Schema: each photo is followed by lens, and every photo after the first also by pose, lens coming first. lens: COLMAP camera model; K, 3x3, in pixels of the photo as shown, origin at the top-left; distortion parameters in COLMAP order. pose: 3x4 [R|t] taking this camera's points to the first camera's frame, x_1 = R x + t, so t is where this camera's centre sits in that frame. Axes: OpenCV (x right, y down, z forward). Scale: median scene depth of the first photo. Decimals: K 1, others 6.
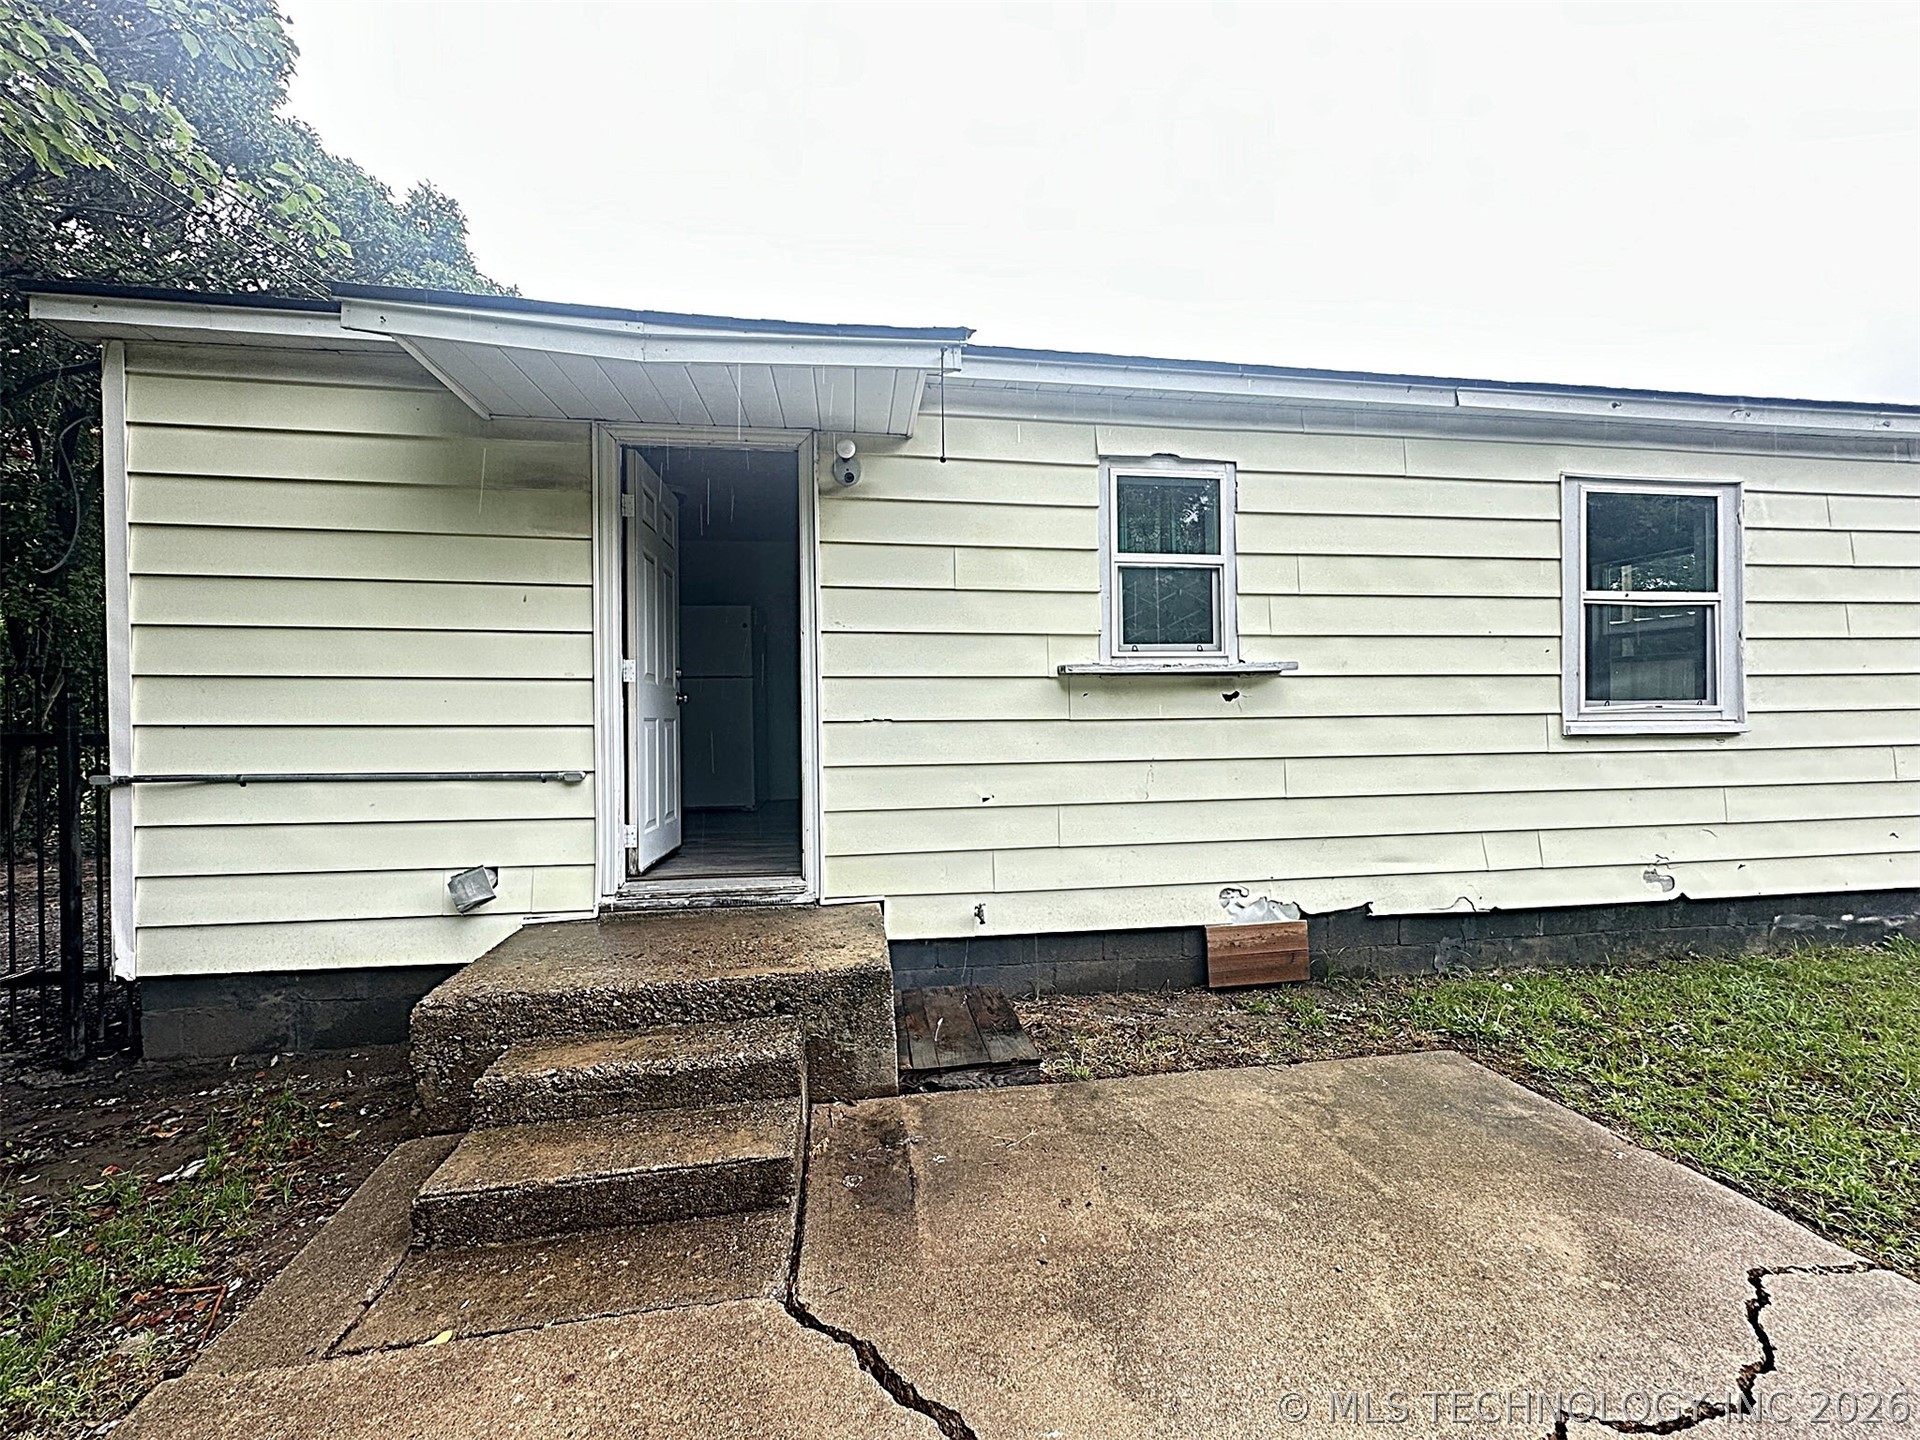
lens RADIAL K [[766.2, 0, 959.3], [0, 766.2, 722.1], [0, 0, 1]] dist [-0.005252, 0.001496]
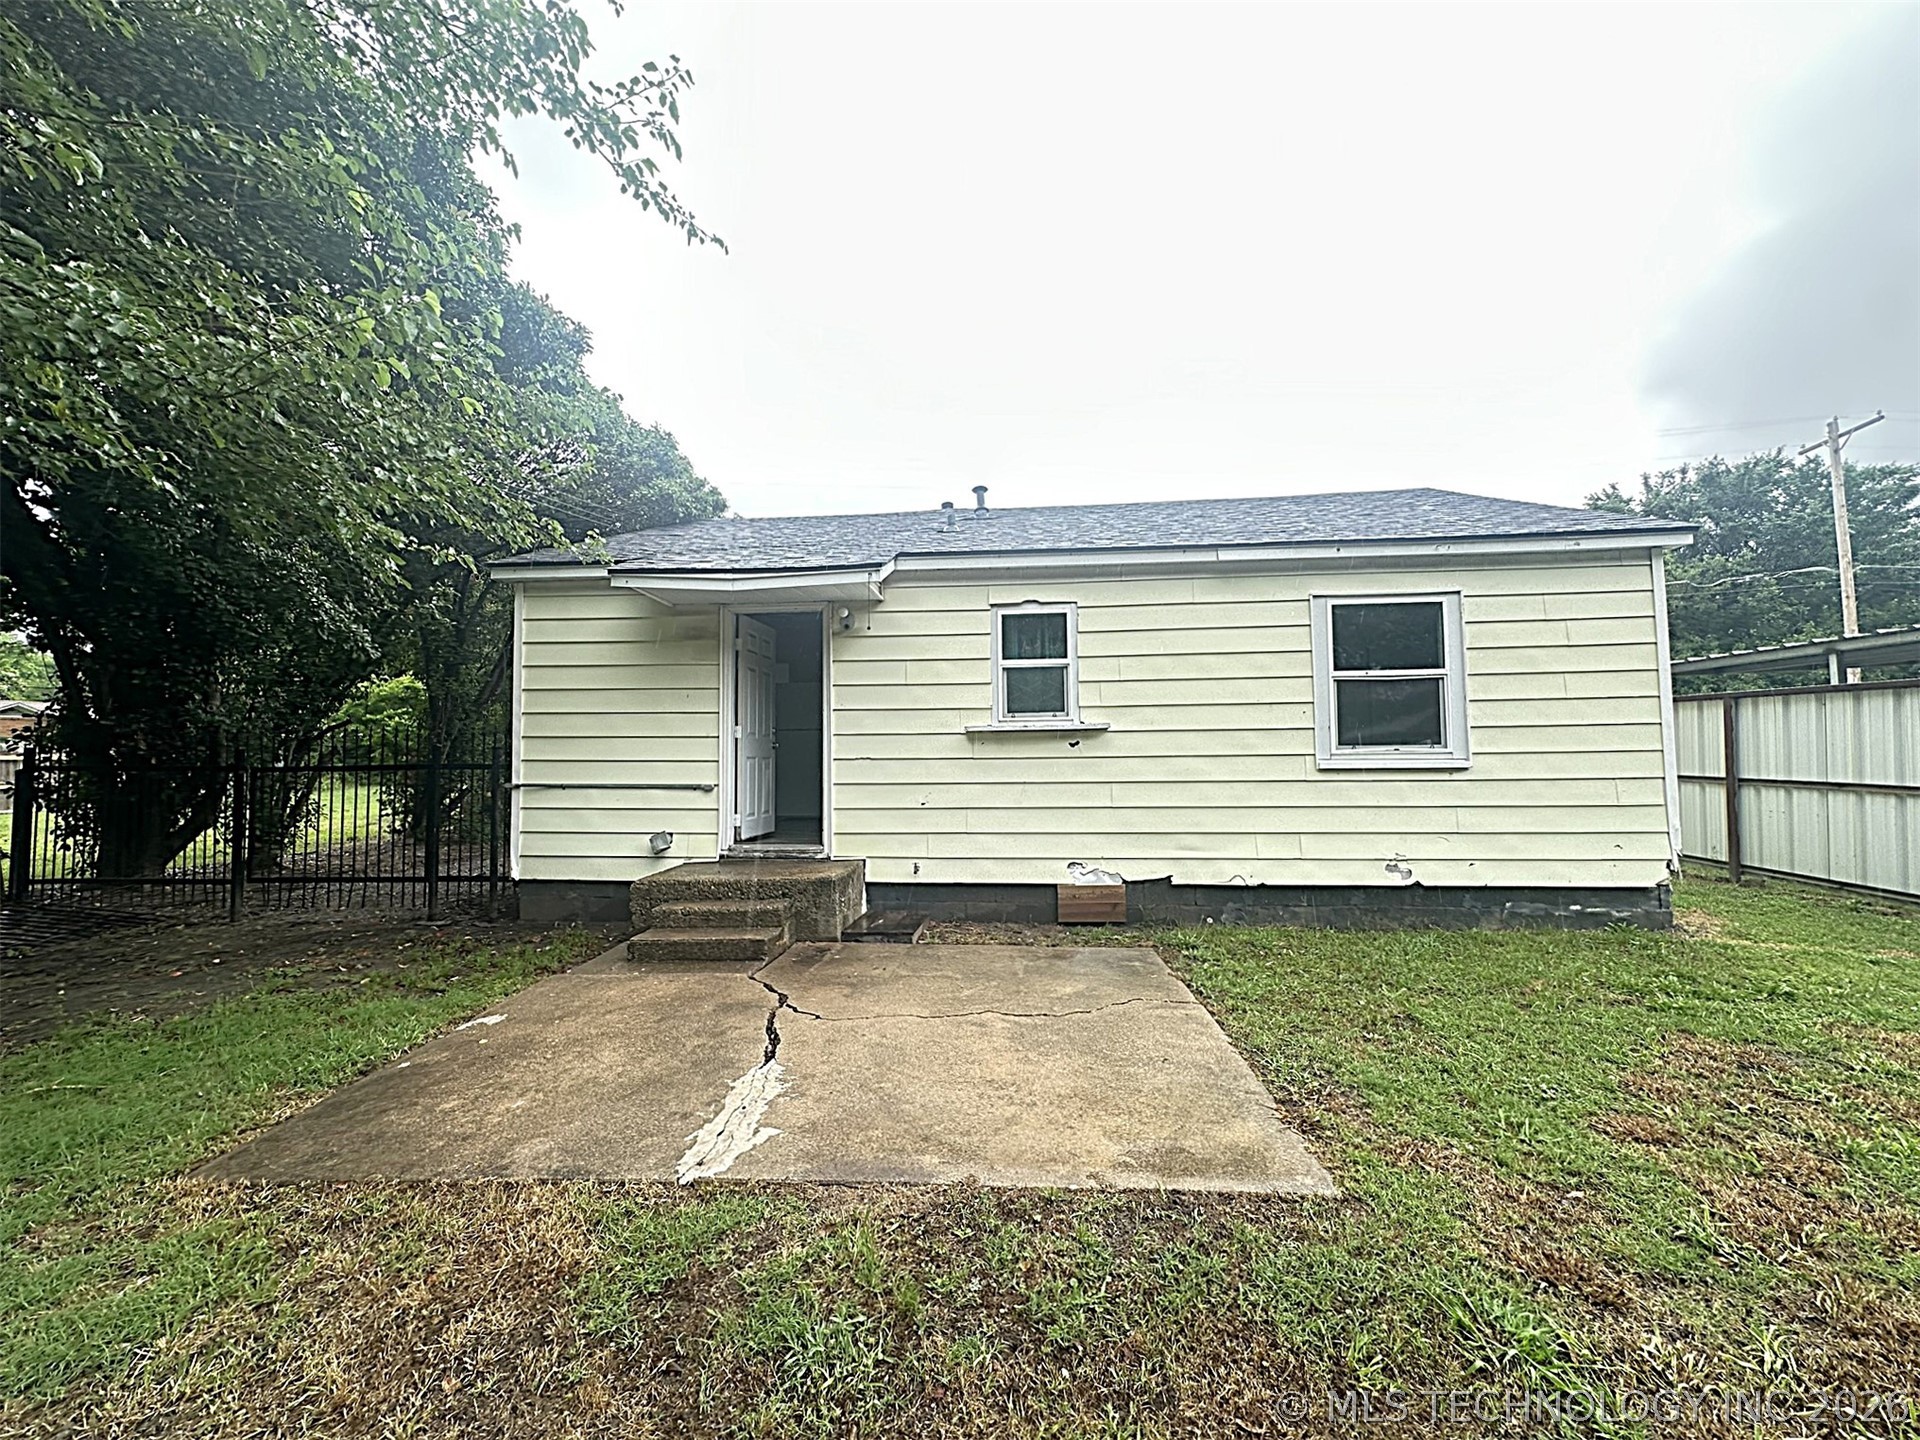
lens RADIAL K [[766.2, 0, 953.5], [0, 766.2, 722.2], [0, 0, 1]] dist [-0.005252, 0.001496]
pose [[0.971170, -0.009777, -0.238186, 0.589695], [-0.002149, 0.998759, -0.049761, 0.002220], [0.238377, 0.048838, 0.969944, -0.777151]]
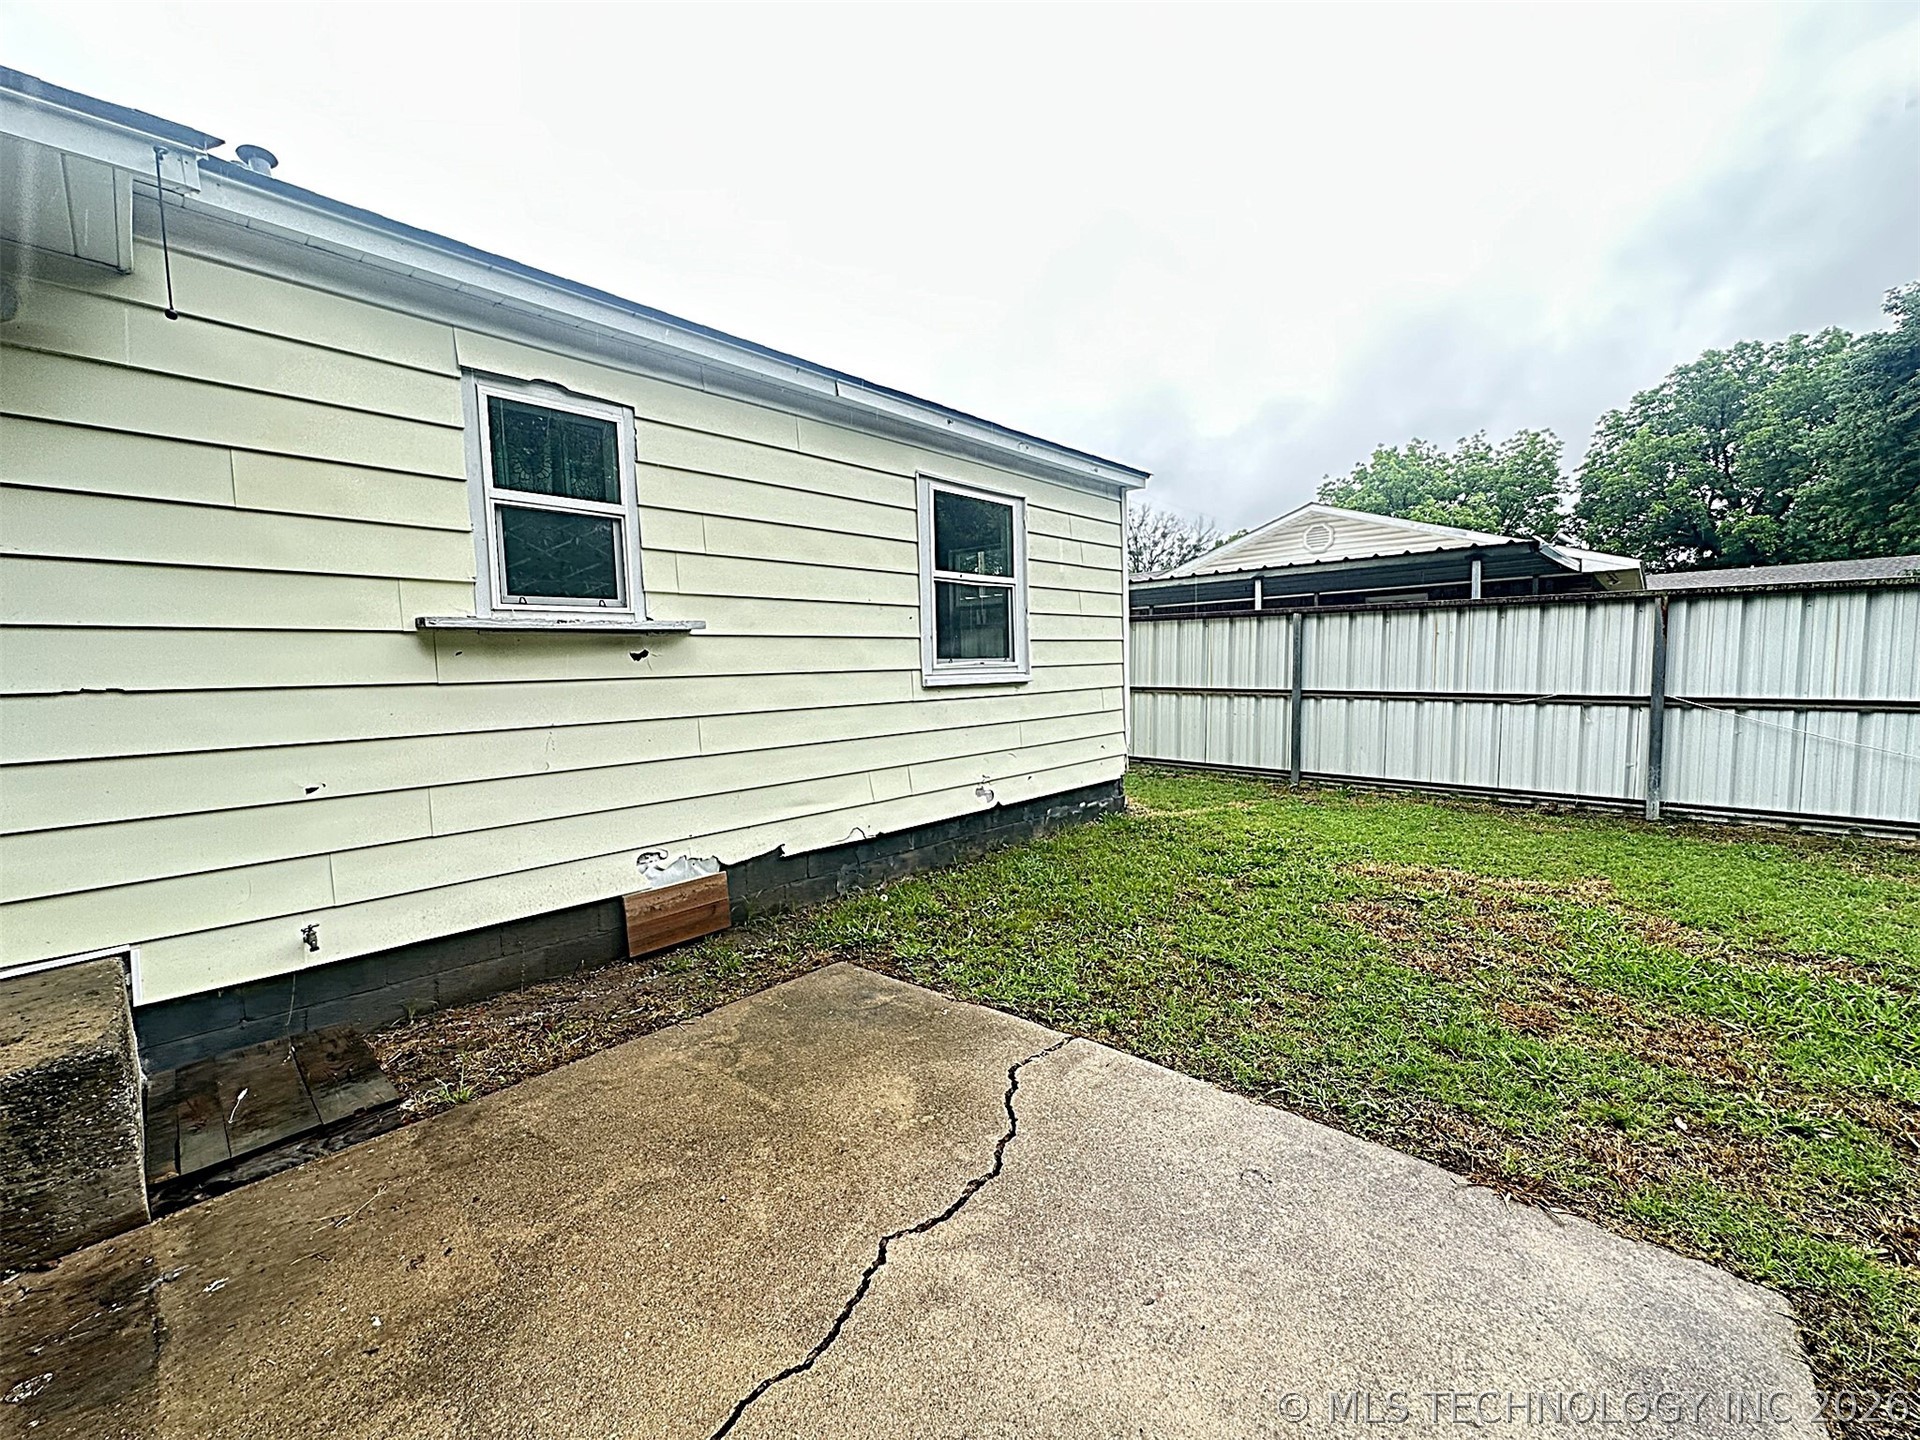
lens RADIAL K [[766.2, 0, 959.2], [0, 766.2, 722.4], [0, 0, 1]] dist [-0.005252, 0.001496]
pose [[0.776620, -0.055666, 0.627505, 0.070184], [0.023128, 0.997936, 0.059903, 0.002466], [-0.629545, -0.032009, 0.776304, -0.001388]]
